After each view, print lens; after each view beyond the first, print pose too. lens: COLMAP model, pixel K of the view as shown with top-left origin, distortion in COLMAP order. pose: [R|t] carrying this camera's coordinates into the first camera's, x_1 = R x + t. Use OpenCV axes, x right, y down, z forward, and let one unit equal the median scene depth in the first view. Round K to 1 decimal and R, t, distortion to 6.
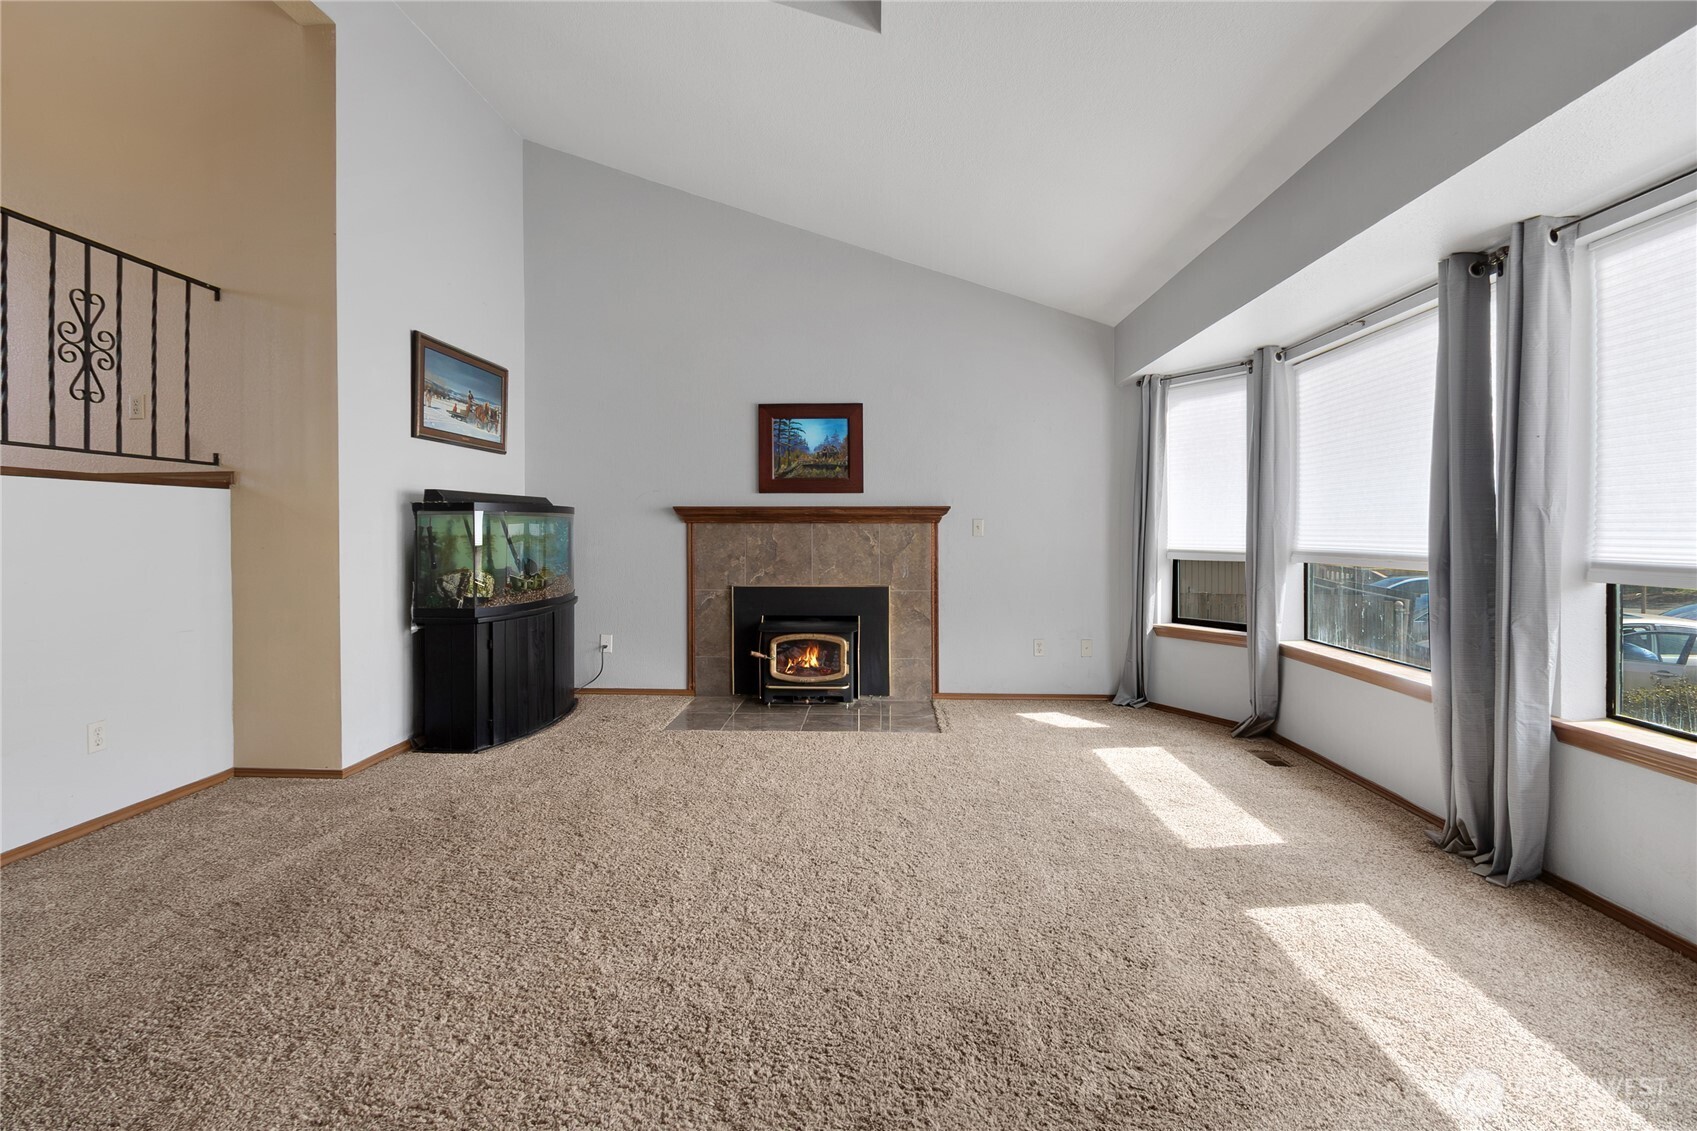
lens RADIAL K [[769.9, 0, 821.9], [0, 769.9, 546.4], [0, 0, 1]] dist [0.004101, -0.001482]
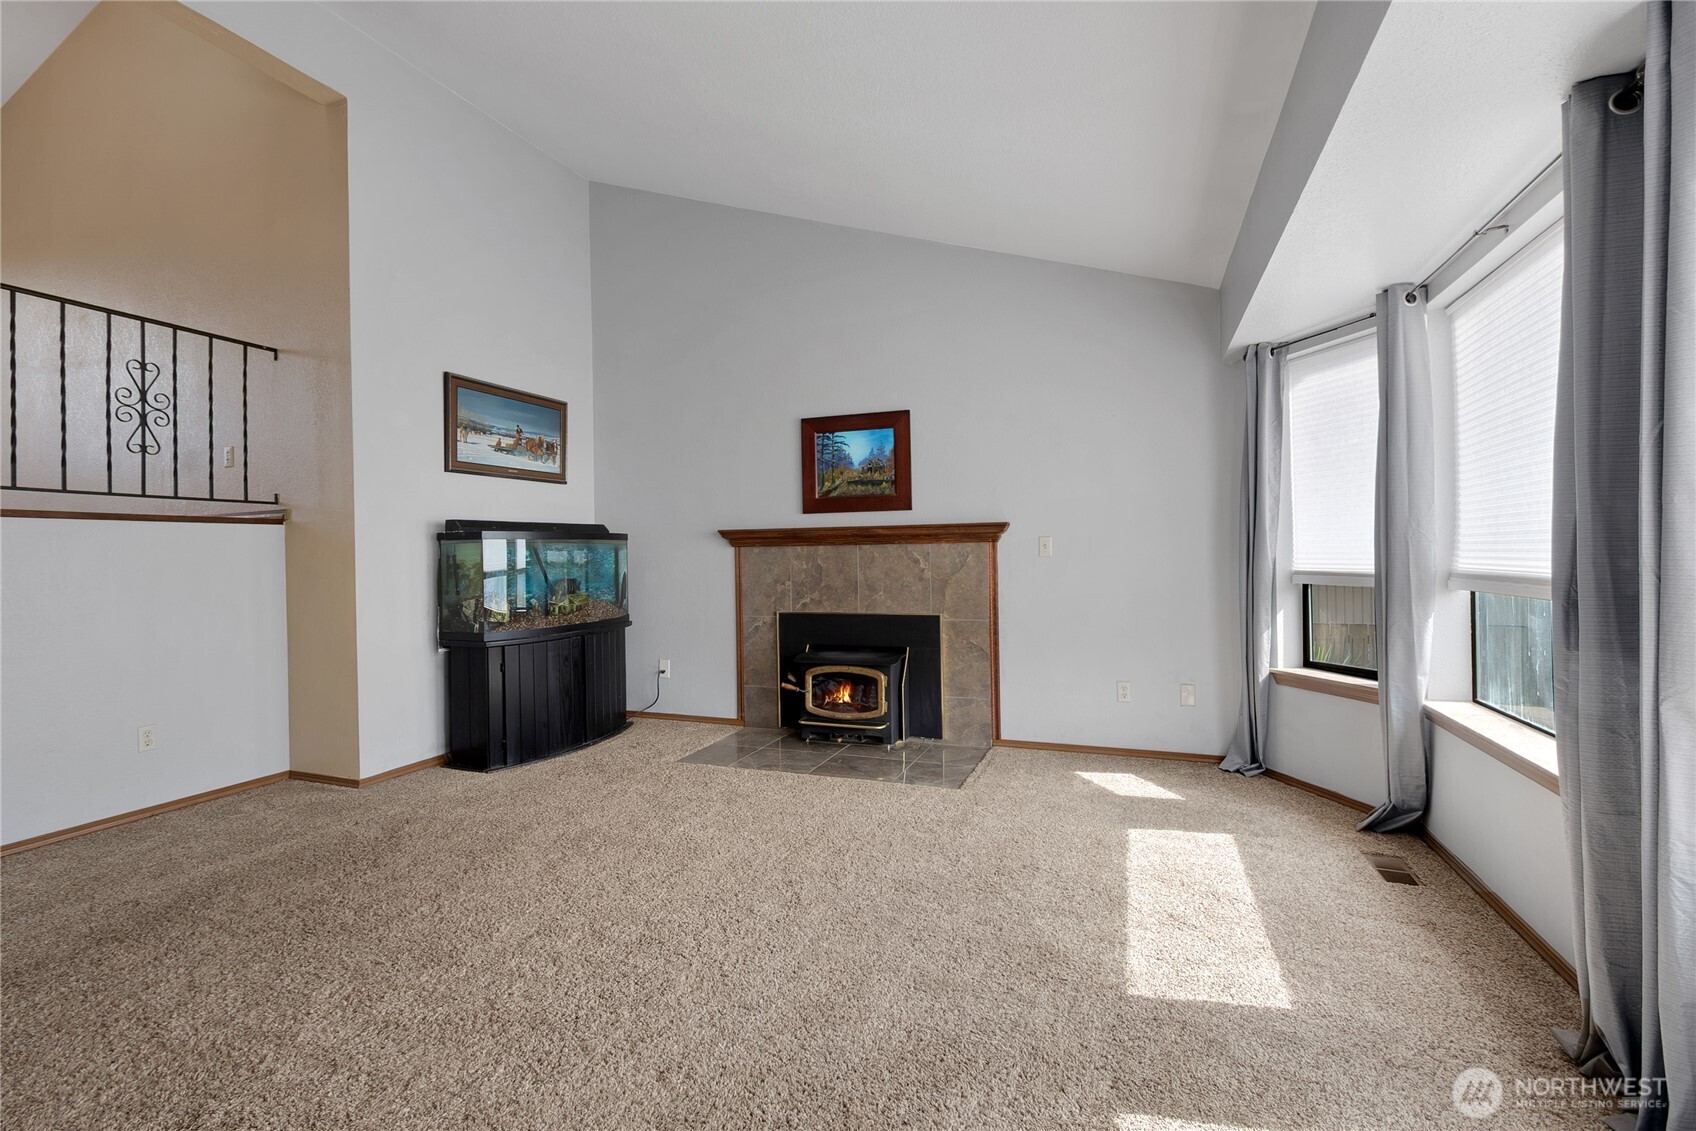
lens RADIAL K [[754.9, 0, 847.3], [0, 754.9, 564.5], [0, 0, 1]] dist [0.002451, -0.000437]
pose [[0.948011, -0.009503, -0.318095, 0.372273], [0.008185, 0.999951, -0.005479, -0.002920], [0.318132, 0.002591, 0.948043, 0.208030]]
